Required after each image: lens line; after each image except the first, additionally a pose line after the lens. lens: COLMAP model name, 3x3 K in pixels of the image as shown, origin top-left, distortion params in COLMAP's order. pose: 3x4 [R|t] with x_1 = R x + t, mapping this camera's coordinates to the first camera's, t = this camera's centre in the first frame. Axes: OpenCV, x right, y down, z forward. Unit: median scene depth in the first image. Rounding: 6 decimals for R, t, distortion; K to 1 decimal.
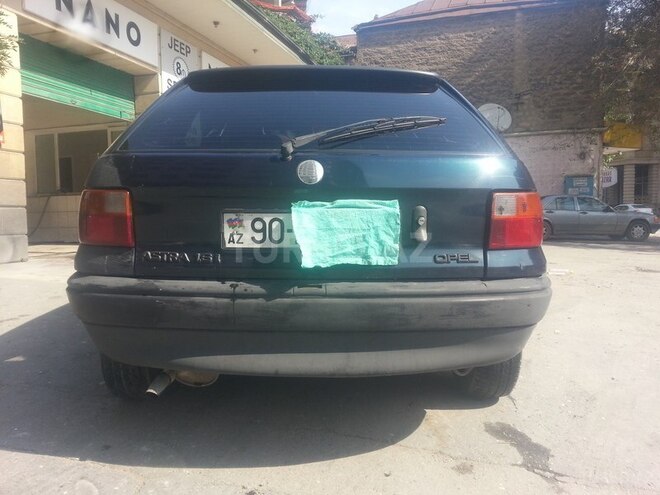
lens RADIAL K [[545.6, 0, 328.0], [0, 545.6, 246.1], [0, 0, 1]] dist [0.016697, -0.018357]
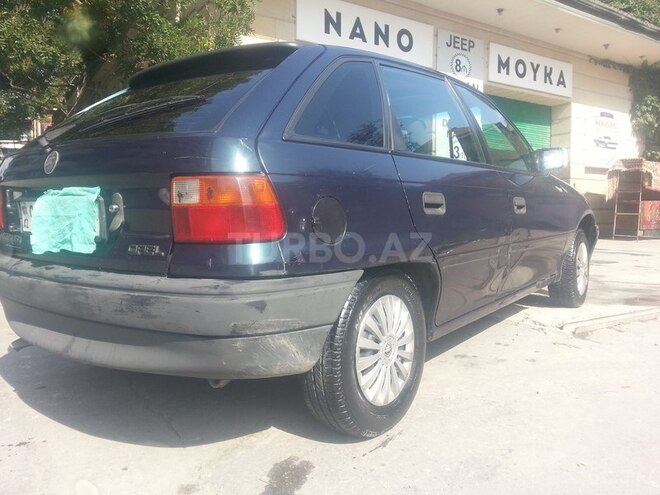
lens RADIAL K [[545.6, 0, 328.9], [0, 545.6, 250.1], [0, 0, 1]] dist [0.016697, -0.018357]
pose [[0.775621, 0.046274, -0.629500, 0.211671], [-0.042478, 0.998875, 0.021088, -0.001962], [0.629768, 0.010384, 0.776714, 0.099438]]
